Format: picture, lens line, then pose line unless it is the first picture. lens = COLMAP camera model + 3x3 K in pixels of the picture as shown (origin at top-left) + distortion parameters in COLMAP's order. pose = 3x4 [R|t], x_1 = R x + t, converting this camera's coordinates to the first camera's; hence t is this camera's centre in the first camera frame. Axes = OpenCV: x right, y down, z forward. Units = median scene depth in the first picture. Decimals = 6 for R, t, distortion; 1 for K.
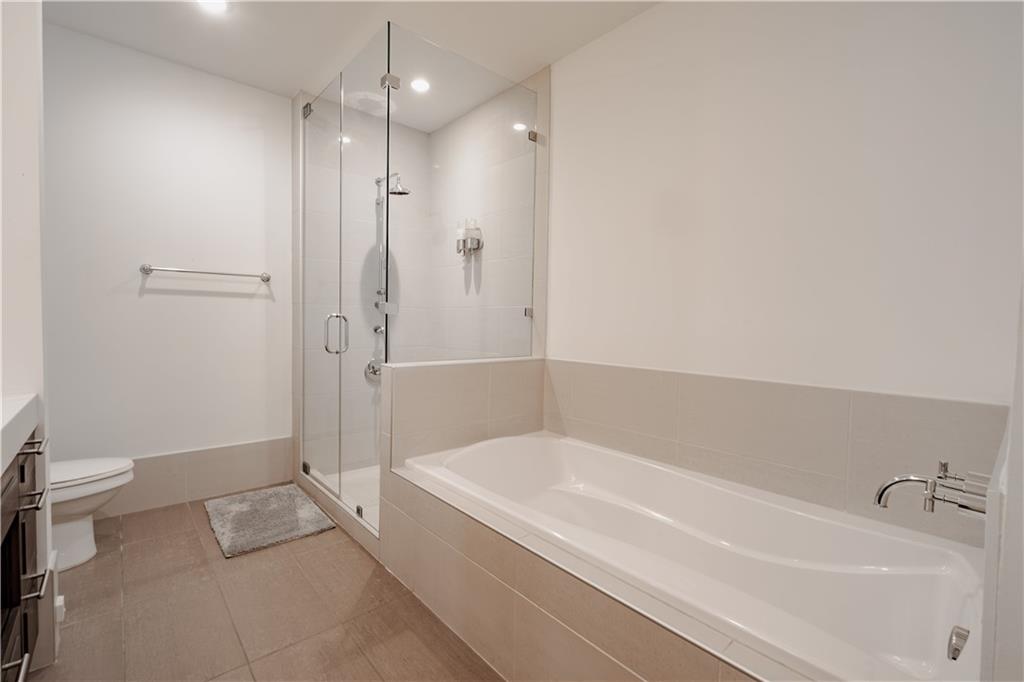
lens RADIAL K [[449.5, 0, 508.3], [0, 449.5, 335.4], [0, 0, 1]] dist [-0.007776, -0.000202]
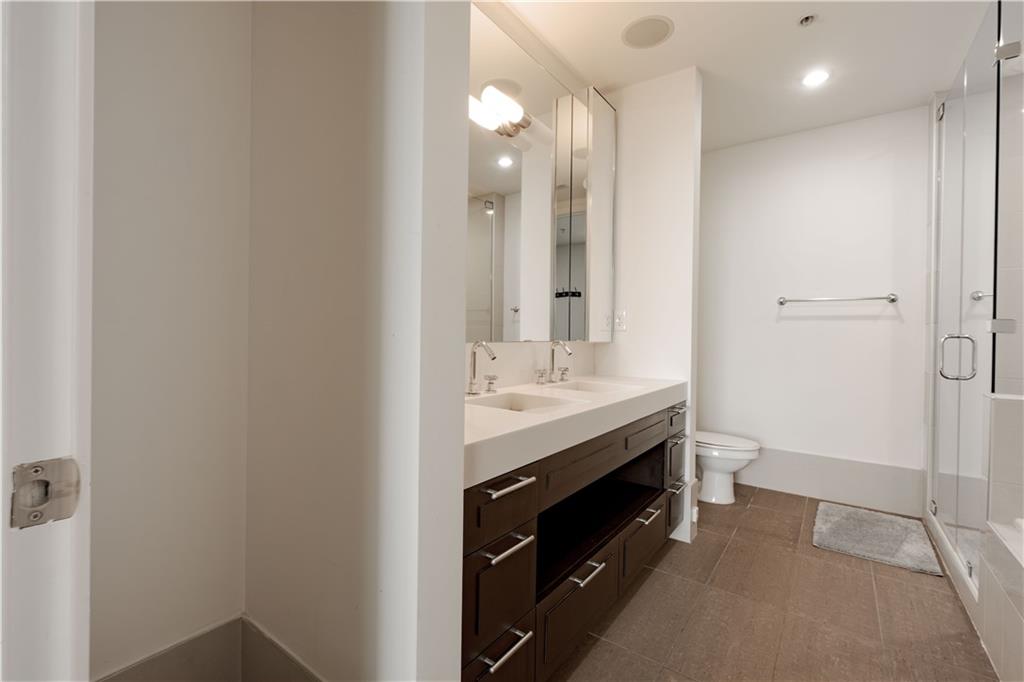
lens RADIAL K [[449.5, 0, 511.0], [0, 449.5, 339.6], [0, 0, 1]] dist [-0.007776, -0.000202]
pose [[0.231245, -0.000870, -0.972895, 0.260595], [-0.041803, 0.999067, -0.010829, 0.007867], [0.971997, 0.043174, 0.230993, -0.042695]]
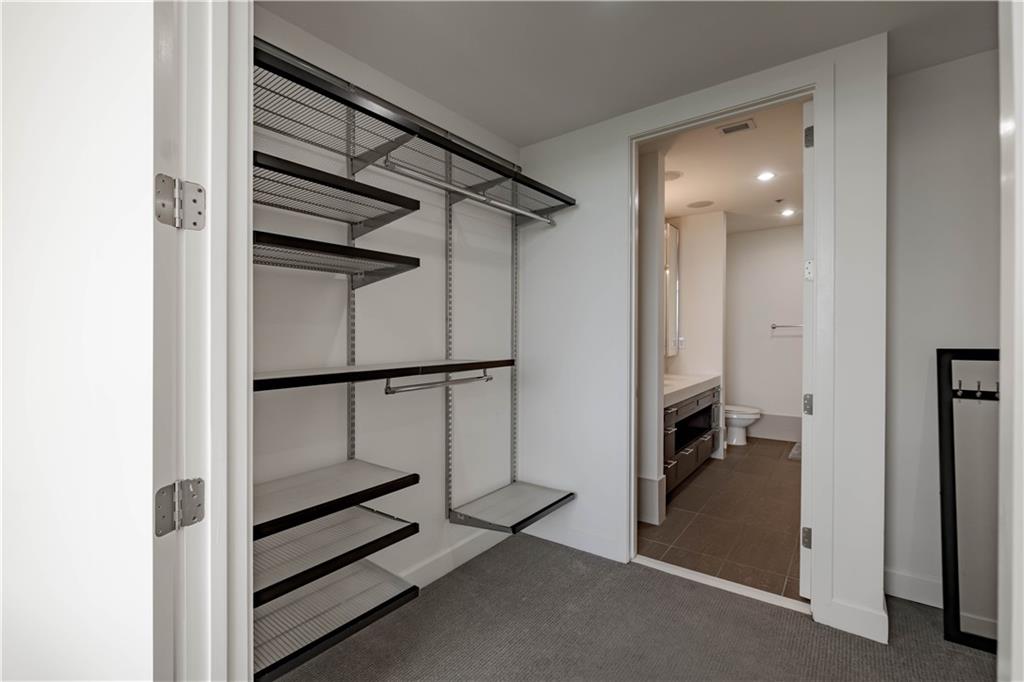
lens RADIAL K [[449.5, 0, 515.8], [0, 449.5, 340.5], [0, 0, 1]] dist [-0.007776, -0.000202]
pose [[0.217202, 0.004083, -0.976118, 1.029710], [-0.025532, 0.999673, -0.001500, -0.047826], [0.975793, 0.025248, 0.217235, -0.675659]]
